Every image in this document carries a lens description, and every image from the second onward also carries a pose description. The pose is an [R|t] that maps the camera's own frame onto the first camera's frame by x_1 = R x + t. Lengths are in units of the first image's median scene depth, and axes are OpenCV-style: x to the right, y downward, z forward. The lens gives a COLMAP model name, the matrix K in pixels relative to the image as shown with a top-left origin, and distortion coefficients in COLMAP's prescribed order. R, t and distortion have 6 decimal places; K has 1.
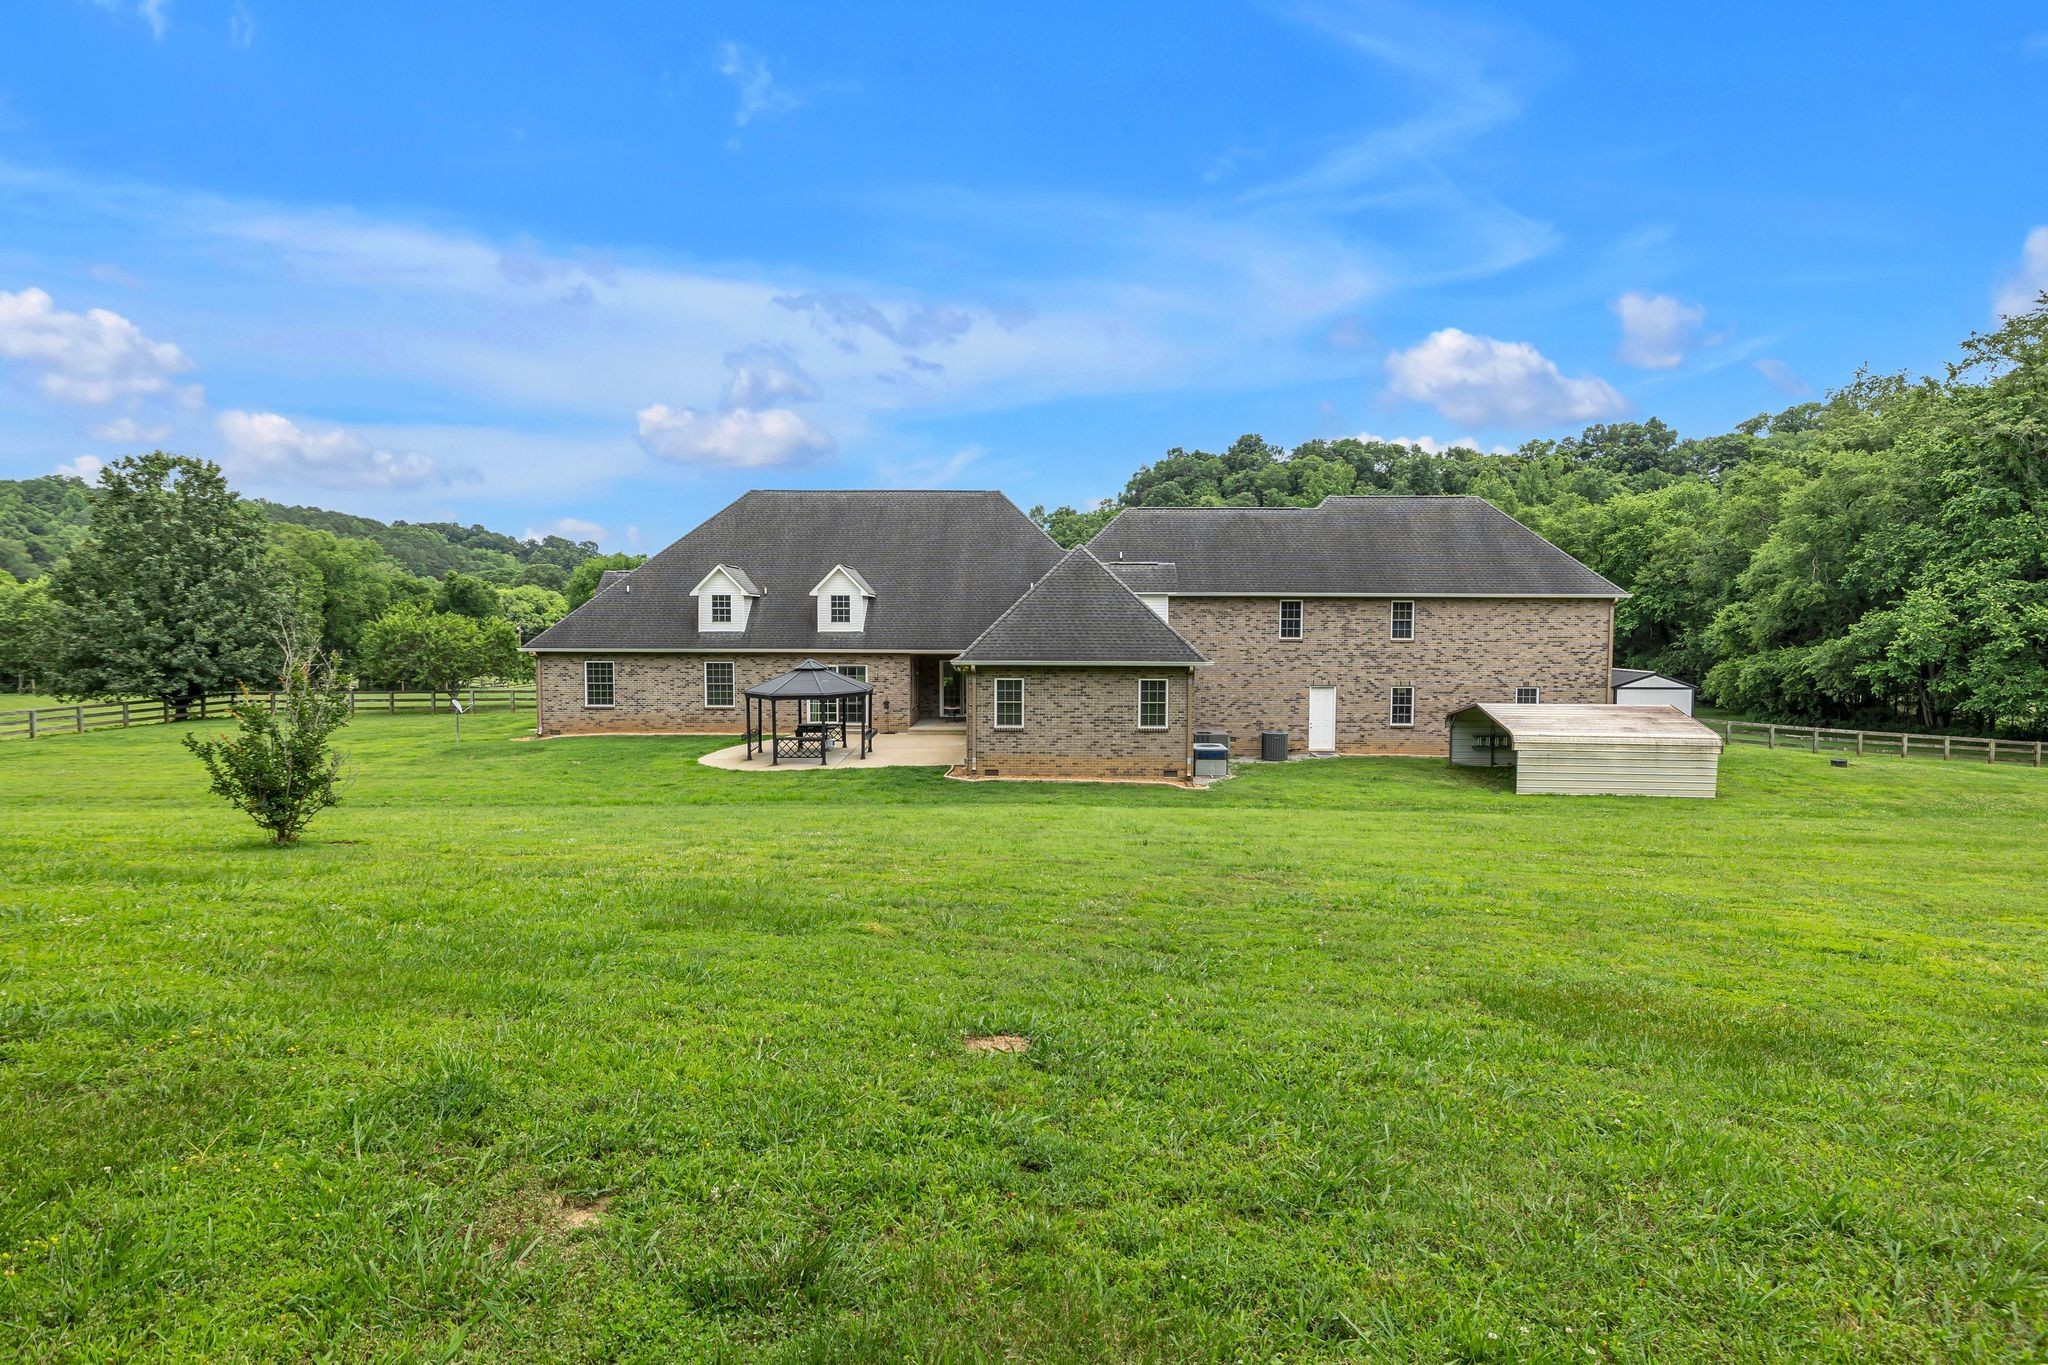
lens RADIAL K [[1053.6, 0, 1024.0], [0, 1053.6, 682.5], [0, 0, 1]] dist [0.001892, 0.000180]
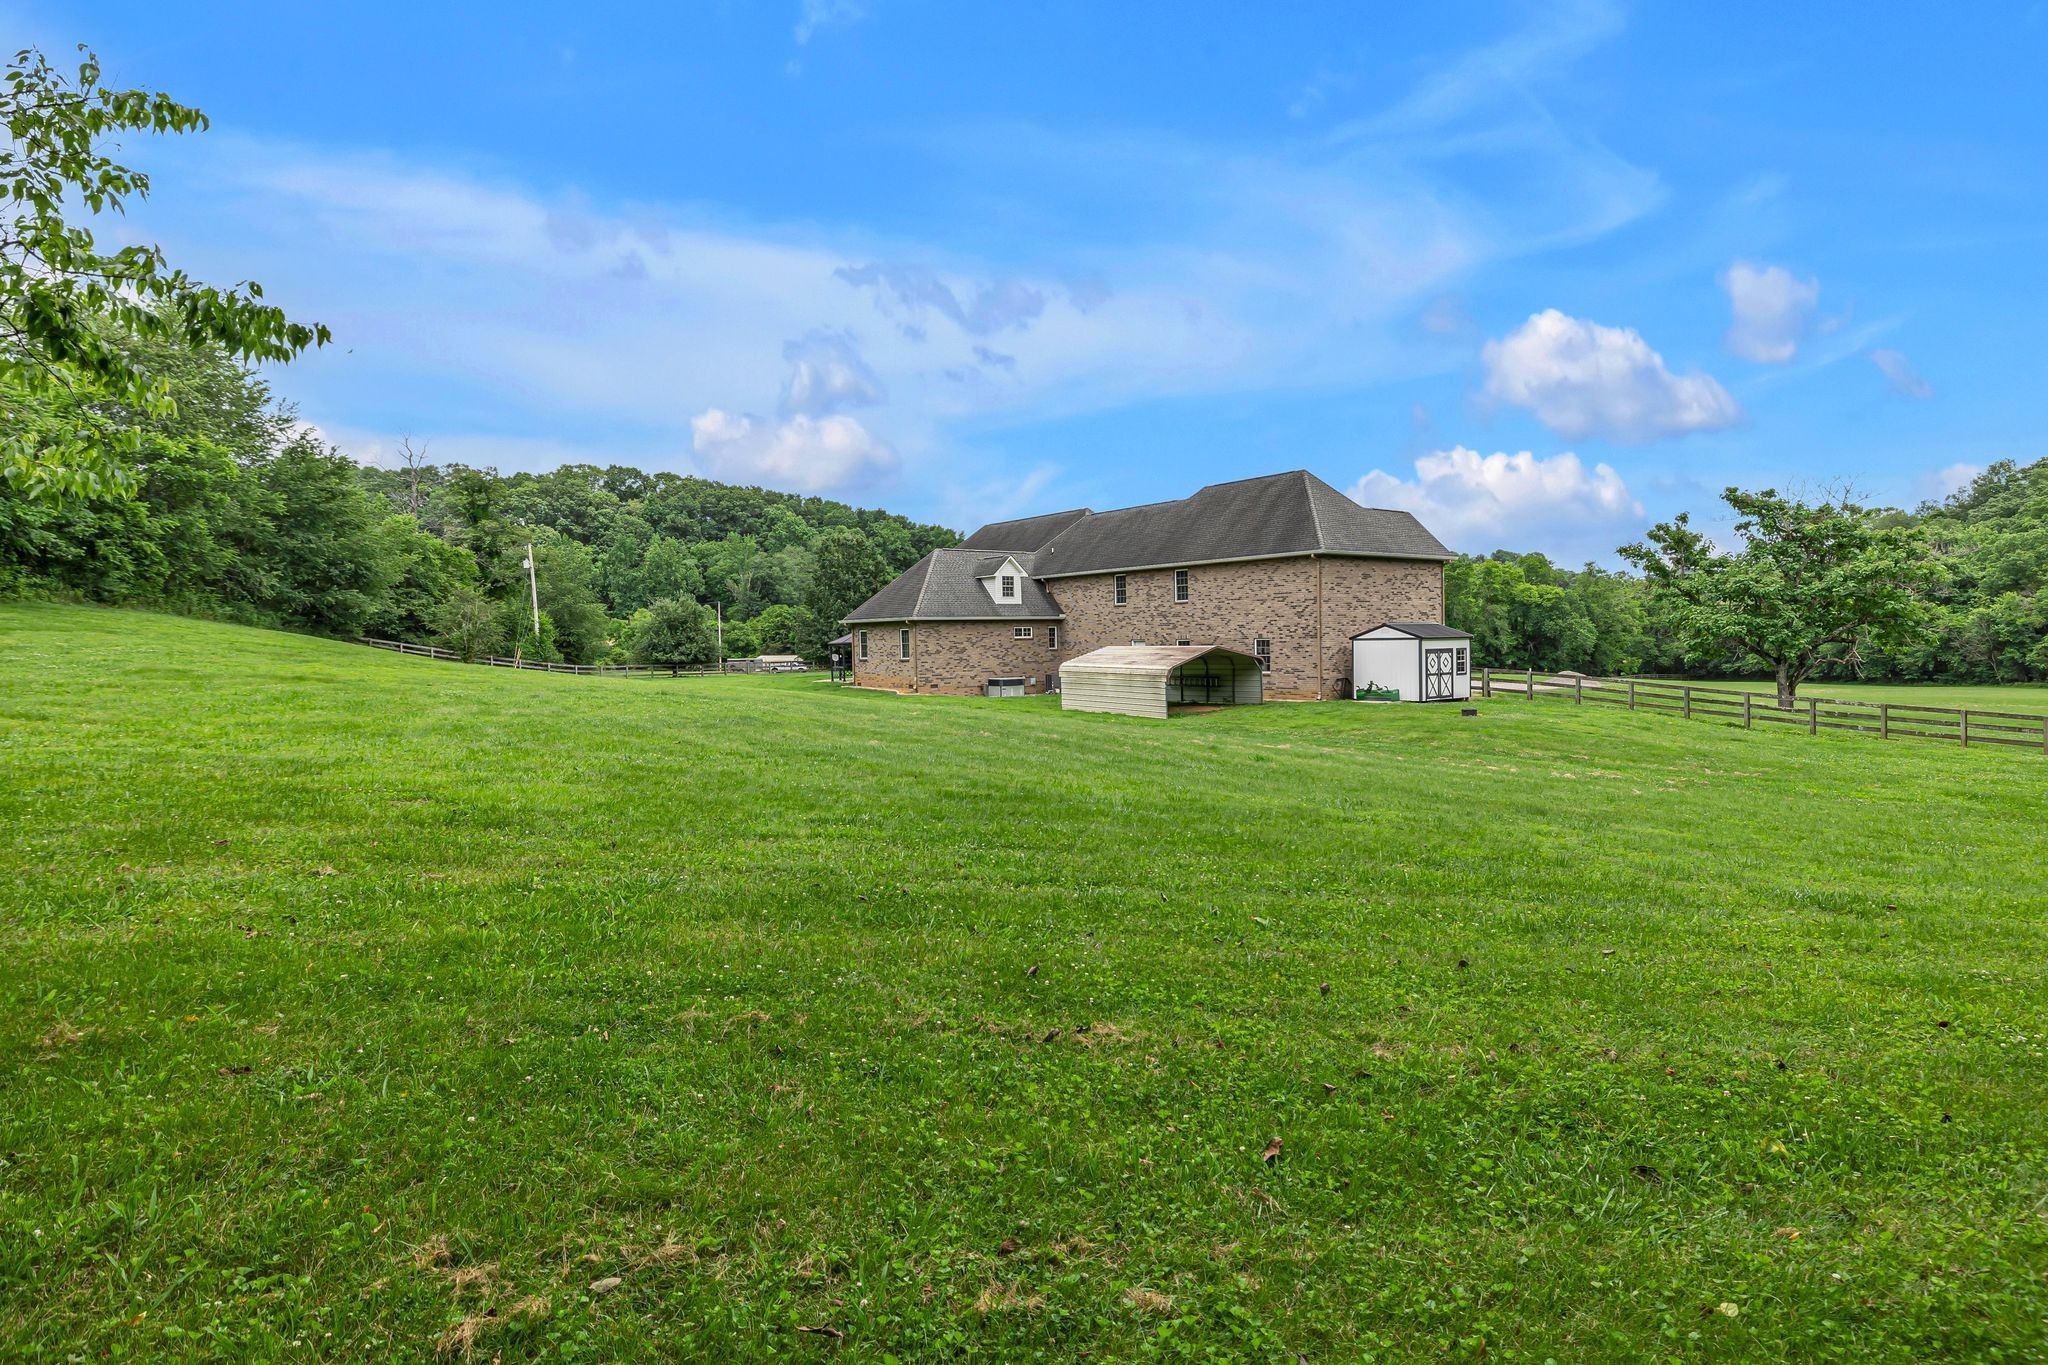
lens RADIAL K [[1039.6, 0, 1024.0], [0, 1039.6, 682.5], [0, 0, 1]] dist [0.001998, -0.000025]
pose [[0.618607, 0.018999, -0.785471, 1.193557], [-0.028992, 0.999579, 0.001344, 0.057161], [0.785165, 0.021941, 0.618897, 0.111211]]
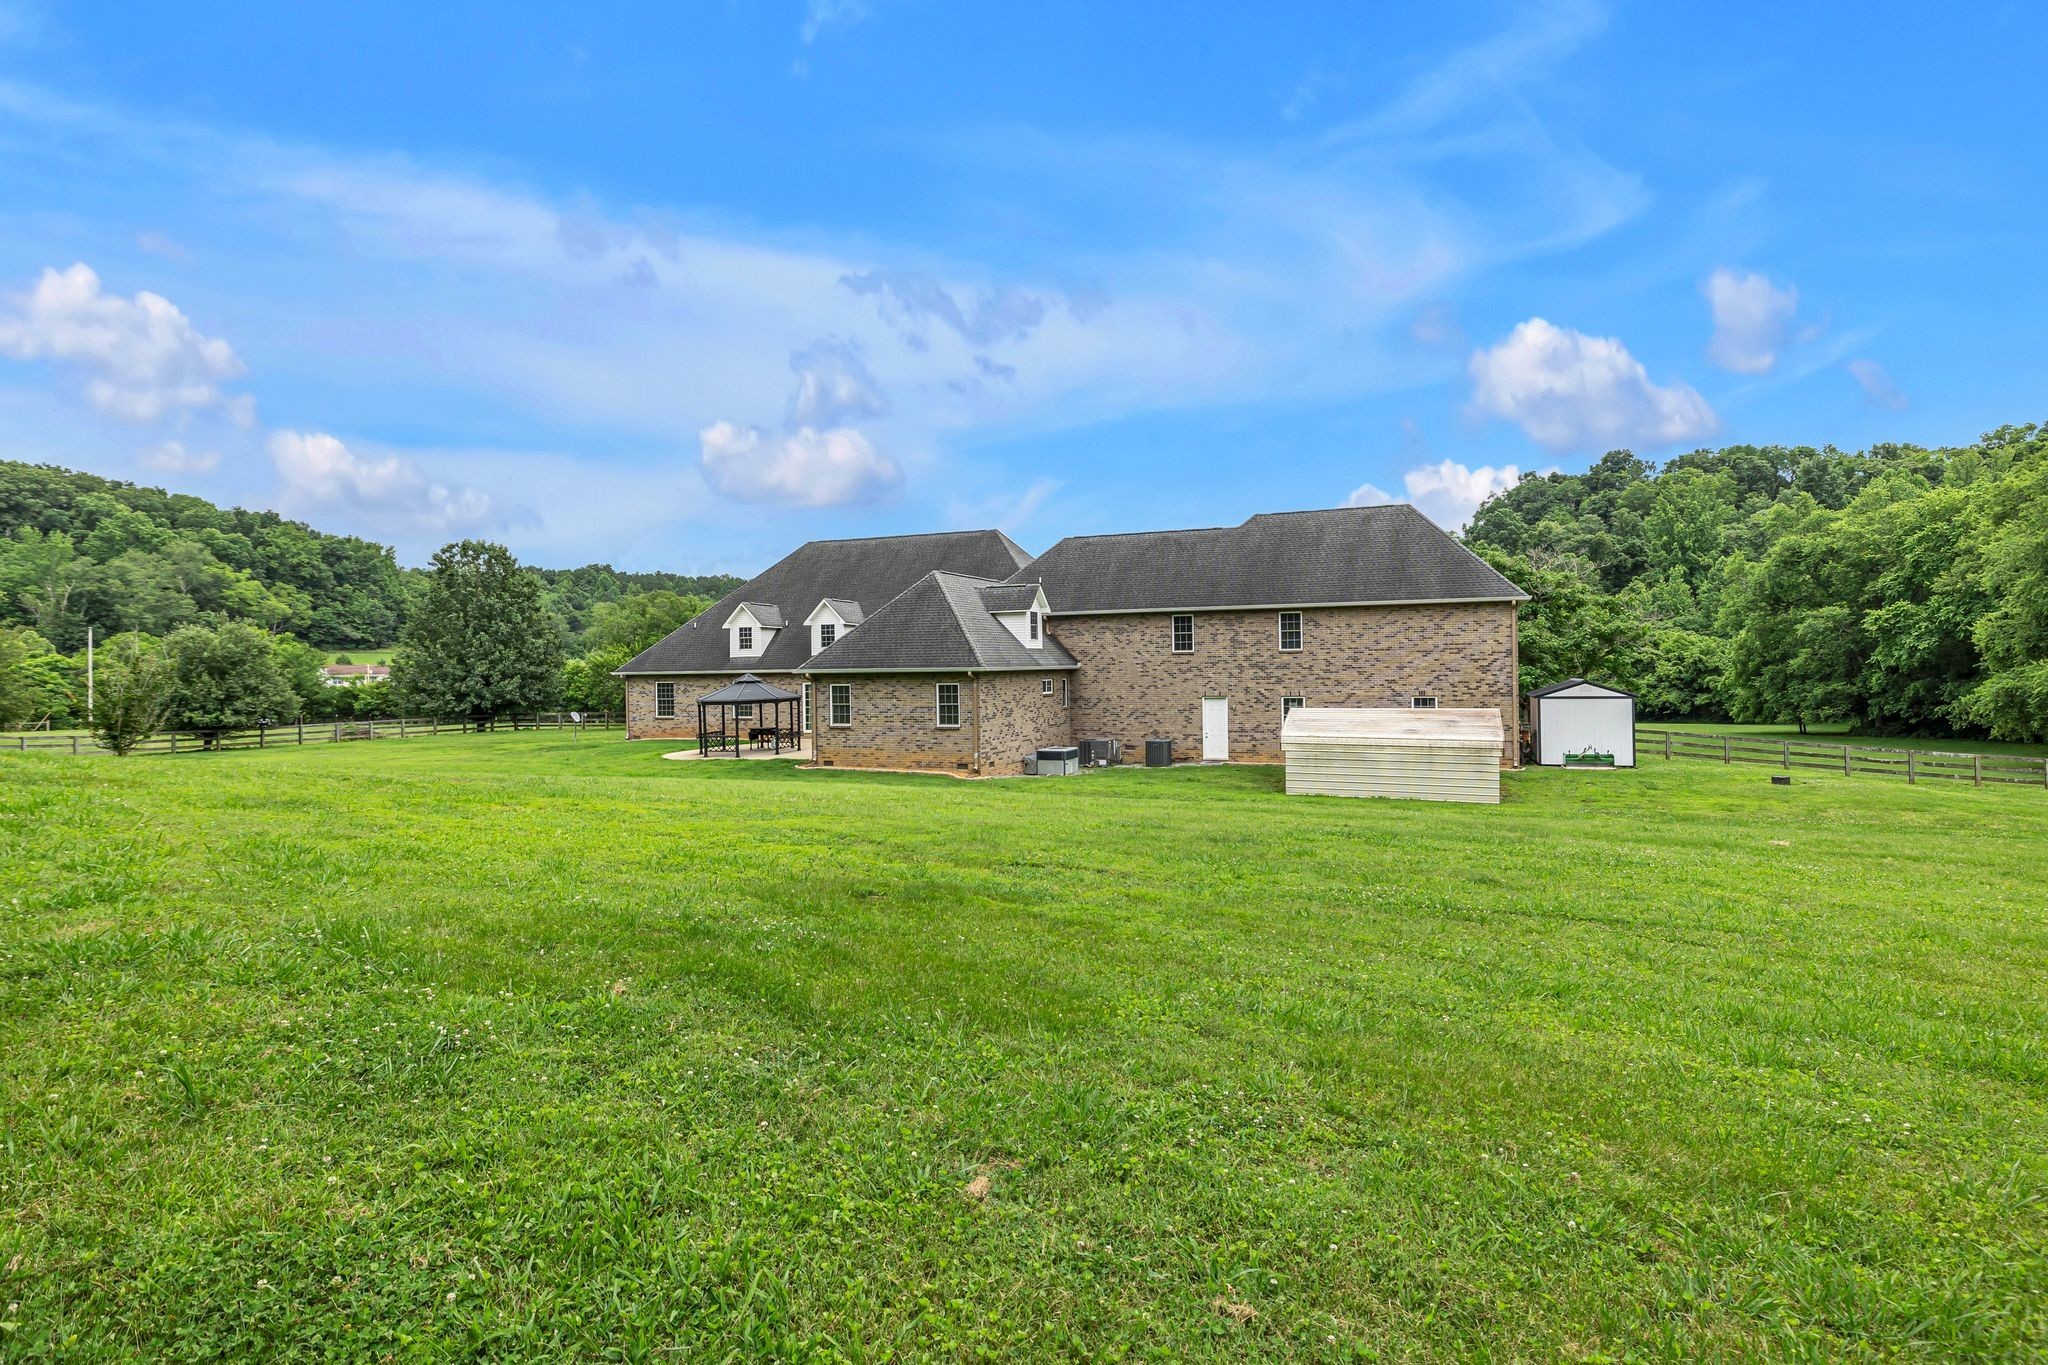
lens RADIAL K [[1039.6, 0, 1024.0], [0, 1039.6, 682.5], [0, 0, 1]] dist [0.001998, -0.000025]
pose [[0.933614, -0.010864, -0.358115, 0.475936], [-0.005130, 0.999032, -0.043682, 0.035103], [0.358243, 0.042619, 0.932655, -0.020183]]
